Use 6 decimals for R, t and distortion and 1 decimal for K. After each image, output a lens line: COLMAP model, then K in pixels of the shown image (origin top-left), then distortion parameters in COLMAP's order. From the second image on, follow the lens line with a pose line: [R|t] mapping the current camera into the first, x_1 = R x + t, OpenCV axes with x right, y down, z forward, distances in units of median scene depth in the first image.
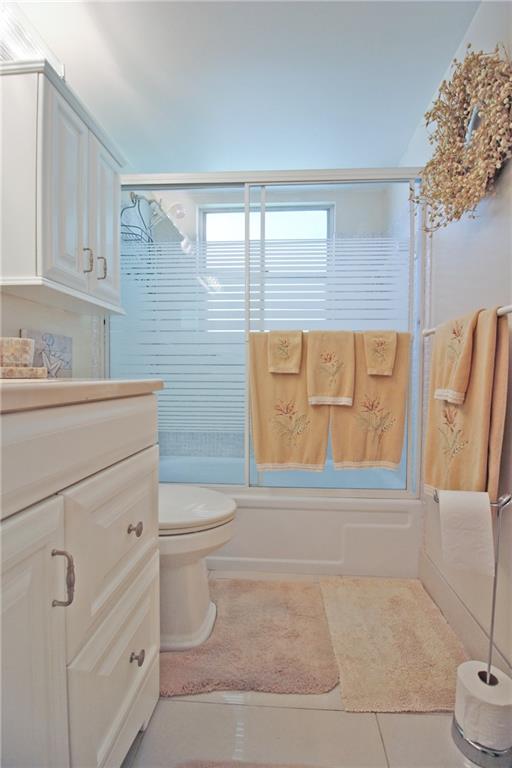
lens RADIAL K [[355.4, 0, 269.5], [0, 355.4, 383.2], [0, 0, 1]] dist [-0.000536, -0.012316]
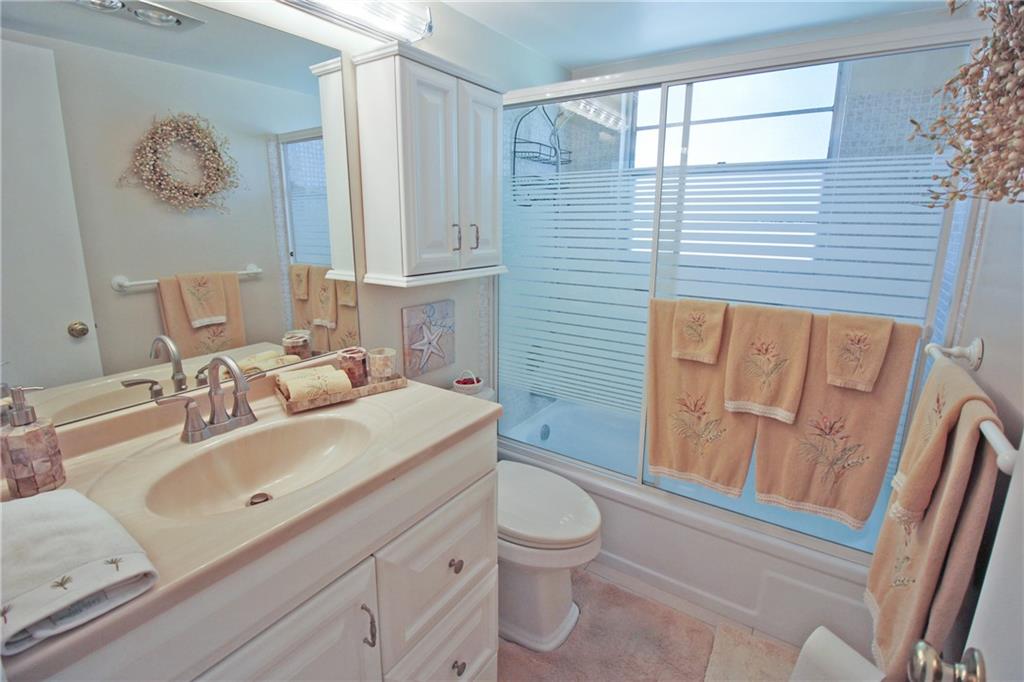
lens RADIAL K [[473.9, 0, 512.8], [0, 473.9, 317.9], [0, 0, 1]] dist [-0.000536, -0.012316]
pose [[0.860016, 0.103351, -0.499692, 0.200785], [-0.012882, 0.983359, 0.181218, -0.288710], [0.510105, -0.149413, 0.847035, -0.003906]]
